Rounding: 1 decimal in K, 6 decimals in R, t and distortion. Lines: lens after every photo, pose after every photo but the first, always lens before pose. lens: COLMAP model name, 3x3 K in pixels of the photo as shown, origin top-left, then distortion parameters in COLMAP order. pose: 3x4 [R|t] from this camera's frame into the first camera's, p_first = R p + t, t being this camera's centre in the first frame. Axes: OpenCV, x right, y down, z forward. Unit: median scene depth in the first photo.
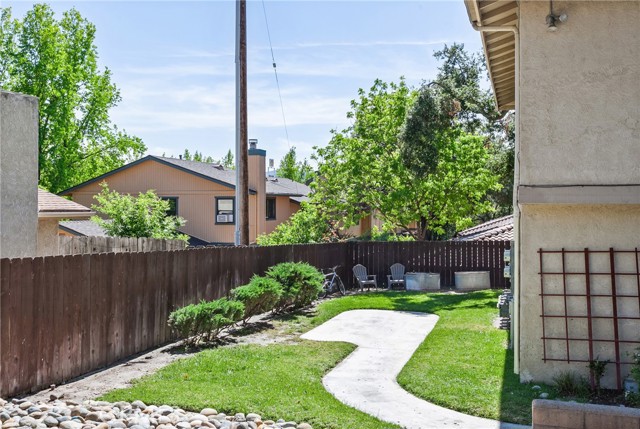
lens RADIAL K [[639.7, 0, 320.0], [0, 639.7, 214.5], [0, 0, 1]] dist [-0.011787, -0.016691]
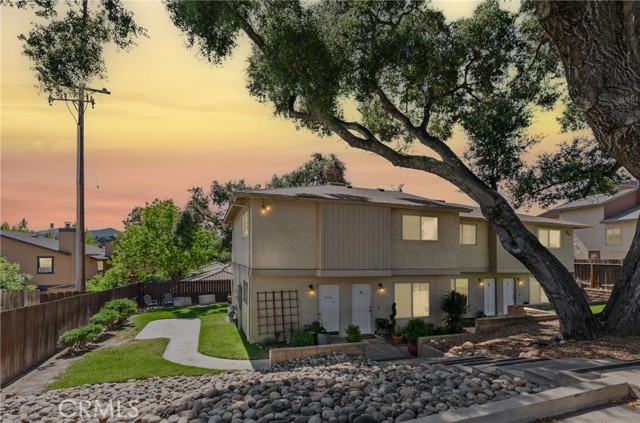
lens RADIAL K [[343.9, 0, 320.0], [0, 343.9, 228.4], [0, 0, 1]] dist [0.003854, 0.000544]
pose [[0.787650, 0.045253, 0.614458, -0.233676], [-0.009482, 0.998071, -0.061350, -0.085340], [-0.616050, 0.042496, 0.786560, -0.207432]]
